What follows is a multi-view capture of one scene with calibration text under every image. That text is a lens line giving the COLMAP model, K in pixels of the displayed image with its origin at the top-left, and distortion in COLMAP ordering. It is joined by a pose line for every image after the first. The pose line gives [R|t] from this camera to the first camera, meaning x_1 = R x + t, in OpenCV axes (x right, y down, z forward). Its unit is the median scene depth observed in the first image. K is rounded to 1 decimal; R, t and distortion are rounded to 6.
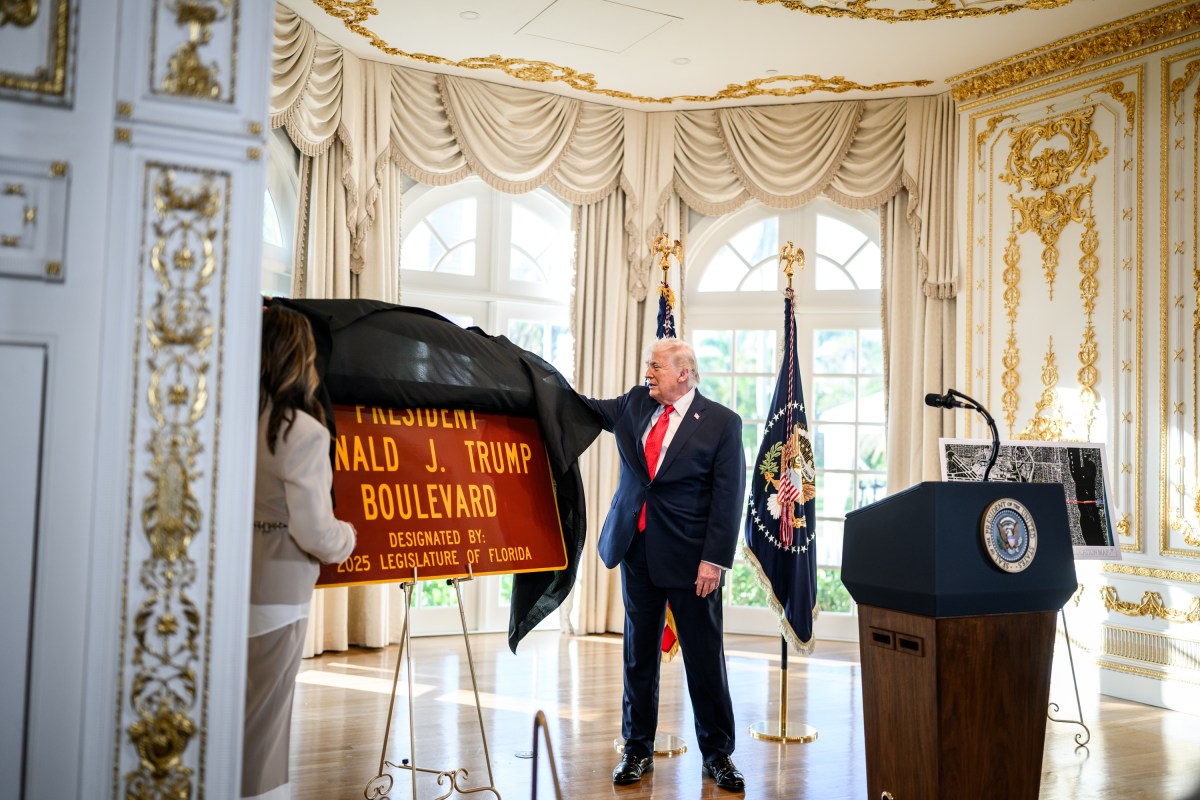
lens RADIAL K [[1159.7, 0, 600.0], [0, 1159.7, 400.0], [0, 0, 1]] dist [-0.002503, 0.012265]
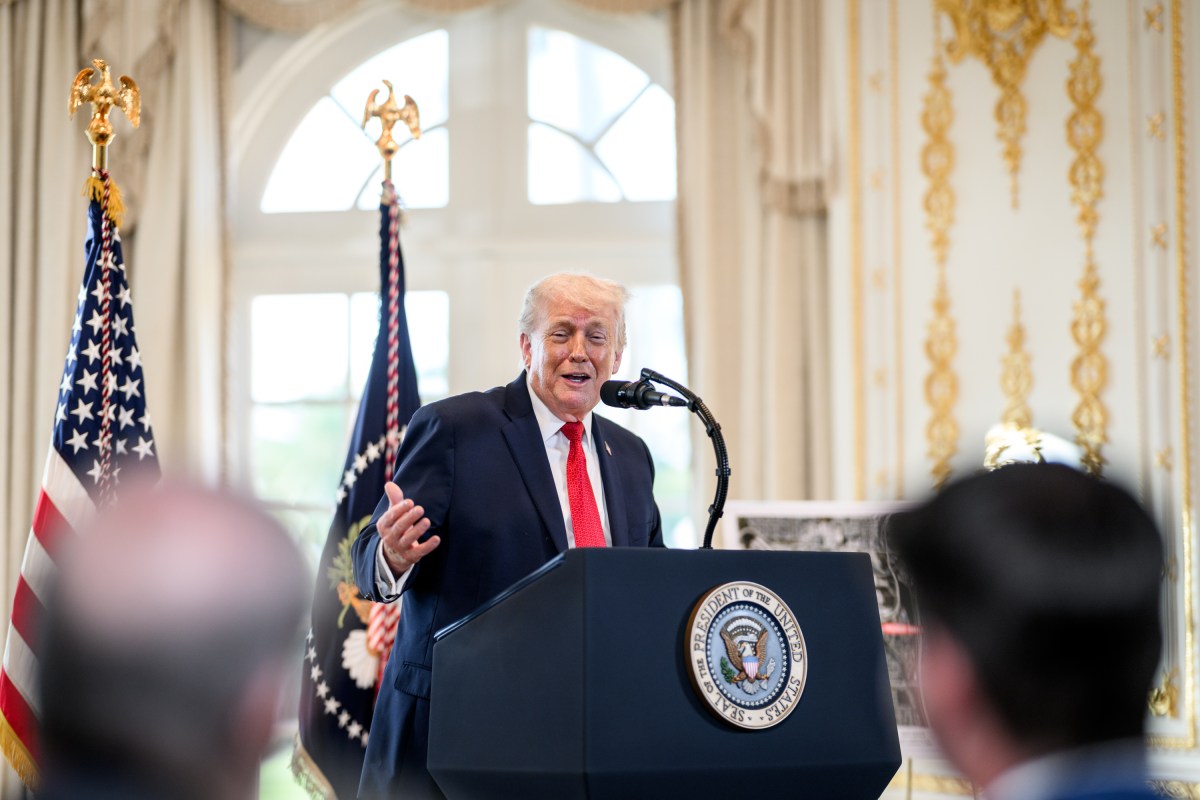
lens RADIAL K [[3126.2, 0, 600.0], [0, 3126.2, 400.0], [0, 0, 1]] dist [-0.043845, 0.172426]
pose [[0.991097, -0.020788, 0.131505, 0.082089], [0.026700, 0.998703, -0.043357, 0.044598], [-0.130433, 0.046482, 0.990367, -0.221144]]
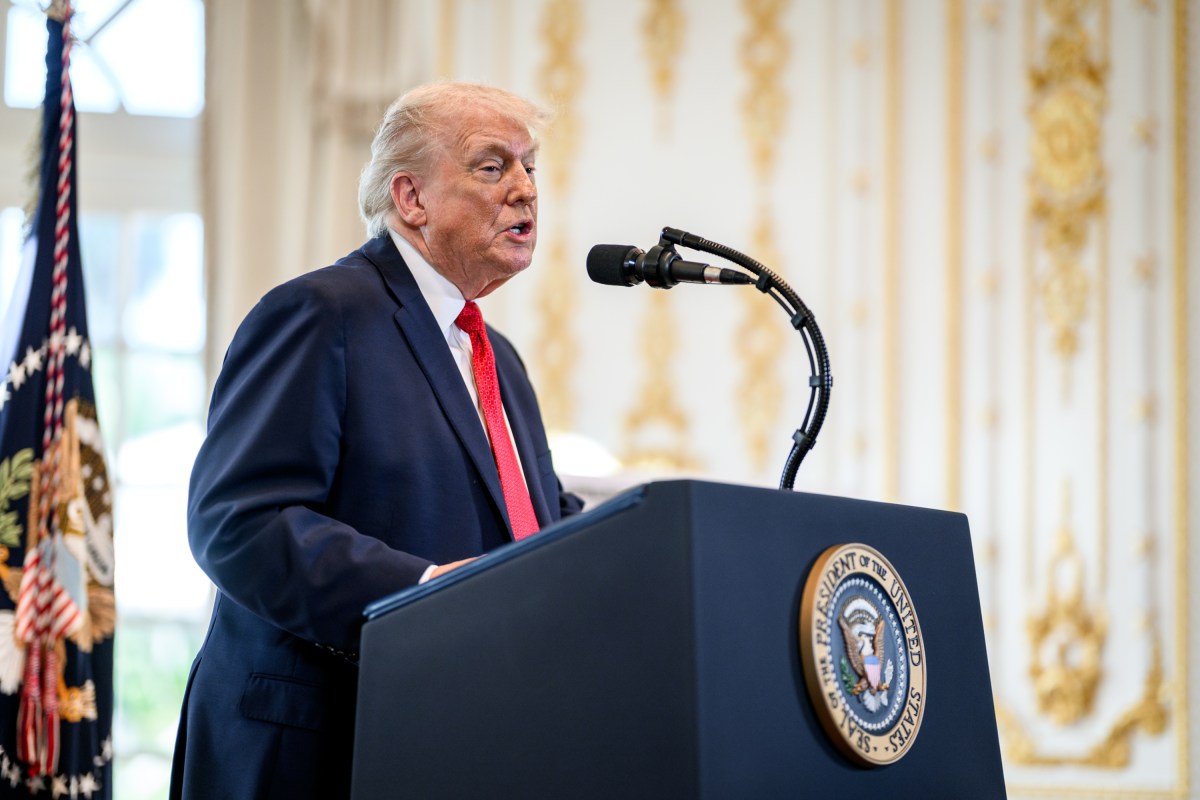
lens RADIAL K [[2918.2, 0, 575.3], [0, 2918.2, 400.3], [0, 0, 1]] dist [0.009728, -0.072007]
pose [[0.898205, 0.036502, 0.438058, -0.062528], [-0.012312, 0.998244, -0.057935, 0.065250], [-0.439404, 0.046644, 0.897078, 0.198309]]
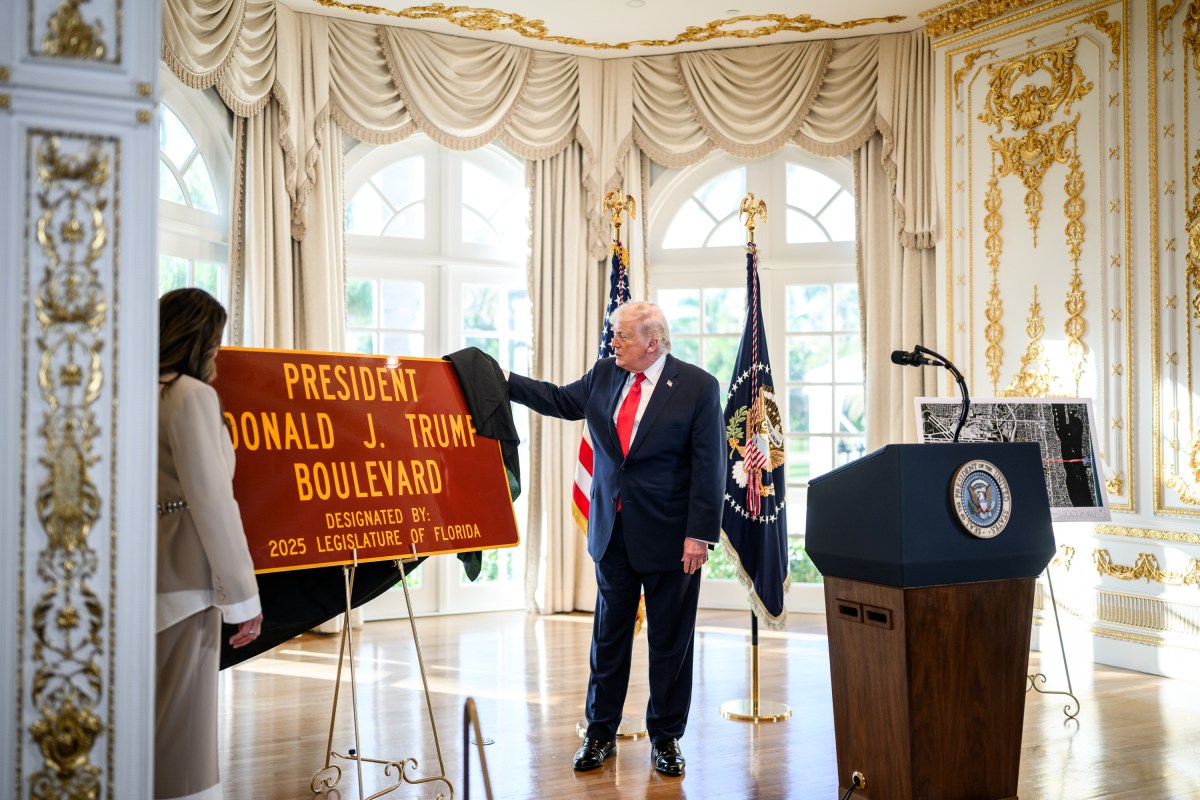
lens RADIAL K [[1221.8, 0, 563.4], [0, 1221.8, 394.5], [0, 0, 1]] dist [0.003918, -0.011791]
pose [[0.999544, -0.027473, -0.012559, 0.019872], [0.027757, 0.999349, 0.023031, -0.000308], [0.011919, -0.023370, 0.999656, 0.003617]]
